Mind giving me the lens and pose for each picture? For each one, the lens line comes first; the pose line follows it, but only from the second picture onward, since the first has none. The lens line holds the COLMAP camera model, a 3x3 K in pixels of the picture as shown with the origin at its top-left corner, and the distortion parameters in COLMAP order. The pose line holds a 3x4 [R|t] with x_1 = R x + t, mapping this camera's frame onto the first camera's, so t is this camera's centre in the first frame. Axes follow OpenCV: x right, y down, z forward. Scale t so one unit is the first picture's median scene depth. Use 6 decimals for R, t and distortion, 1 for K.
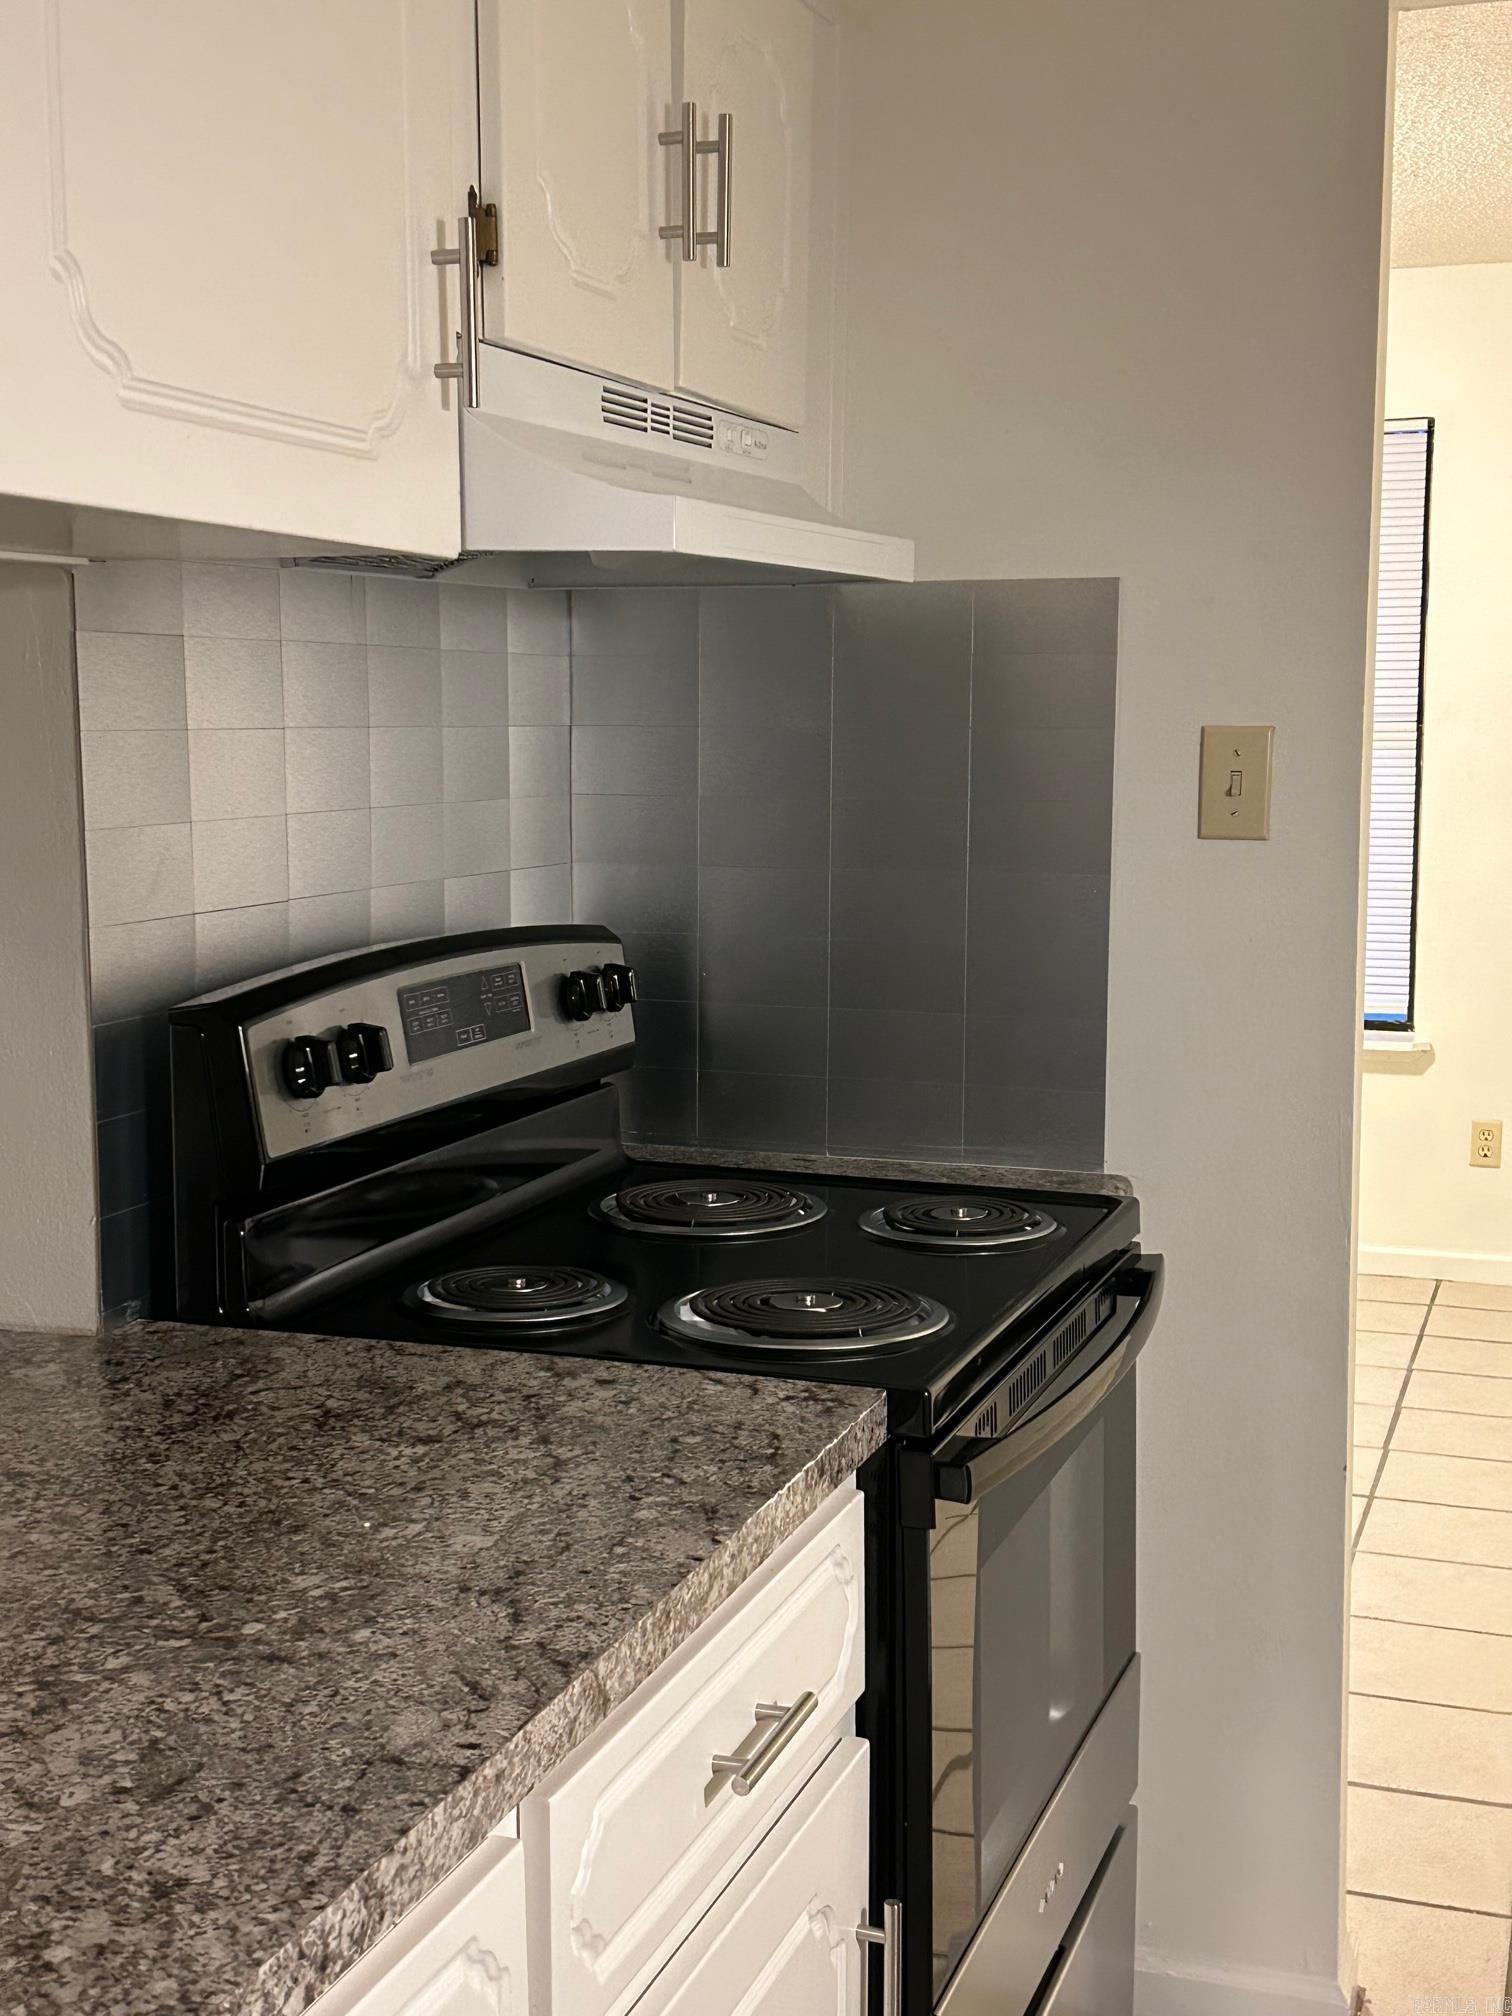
lens RADIAL K [[2567.5, 0, 749.7], [0, 2567.5, 1014.0], [0, 0, 1]] dist [0.148655, -0.527237]
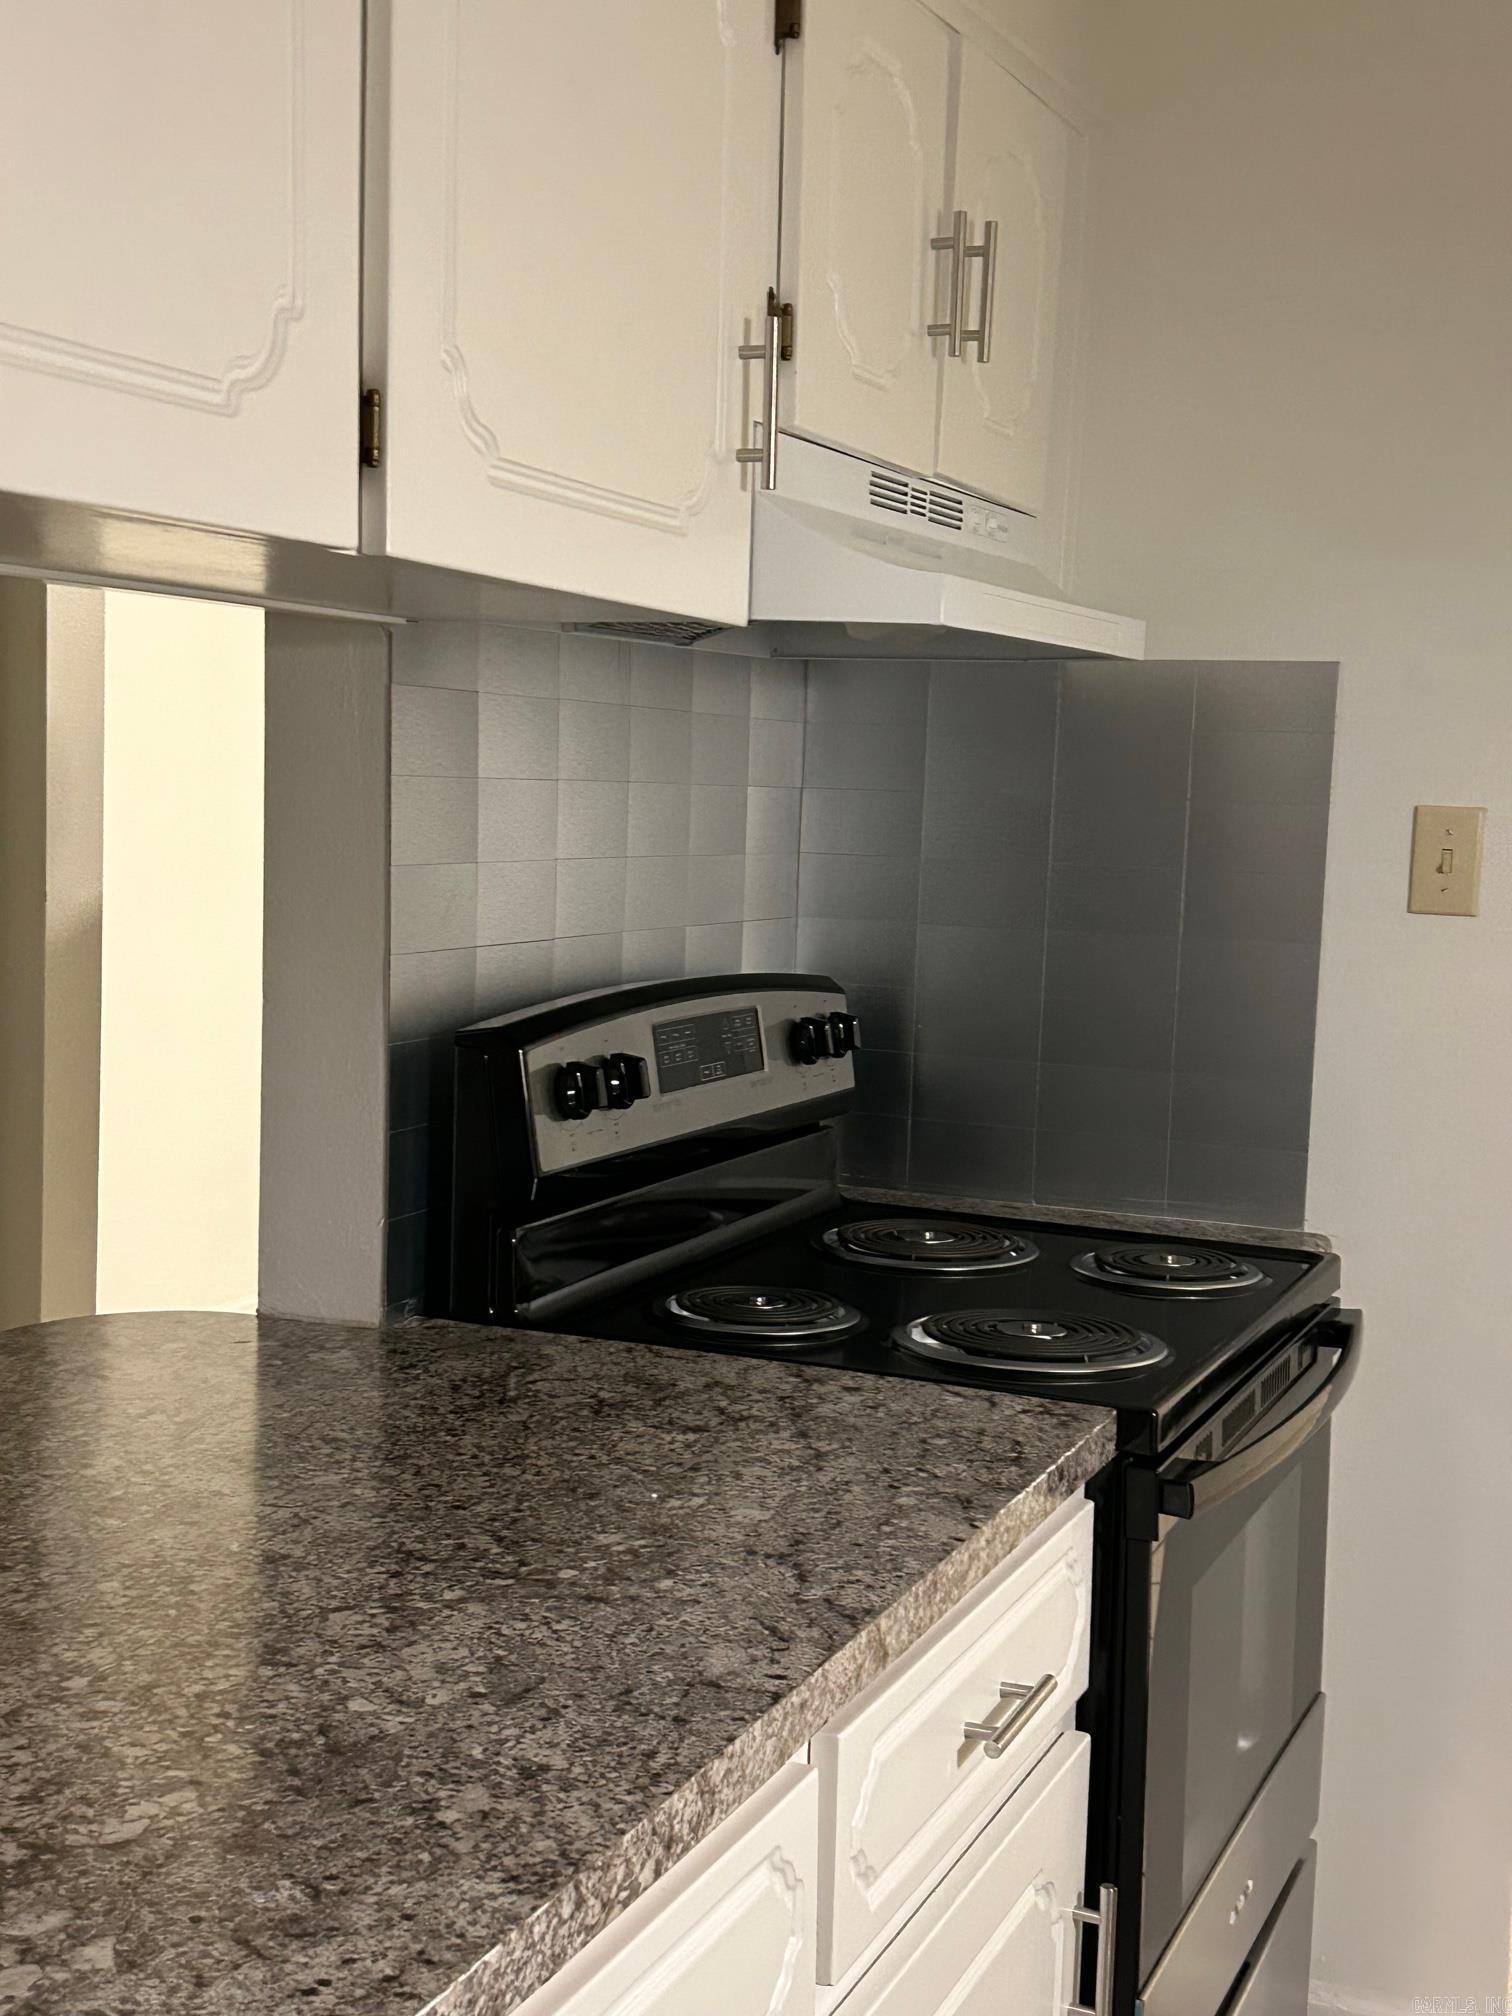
lens RADIAL K [[2582.3, 0, 721.1], [0, 2582.3, 1031.8], [0, 0, 1]] dist [0.189587, -0.815531]
pose [[0.997343, 0.037662, -0.062356, -0.052464], [-0.039107, 0.998990, -0.022131, 0.020977], [0.061460, 0.024511, 0.997809, -0.098117]]
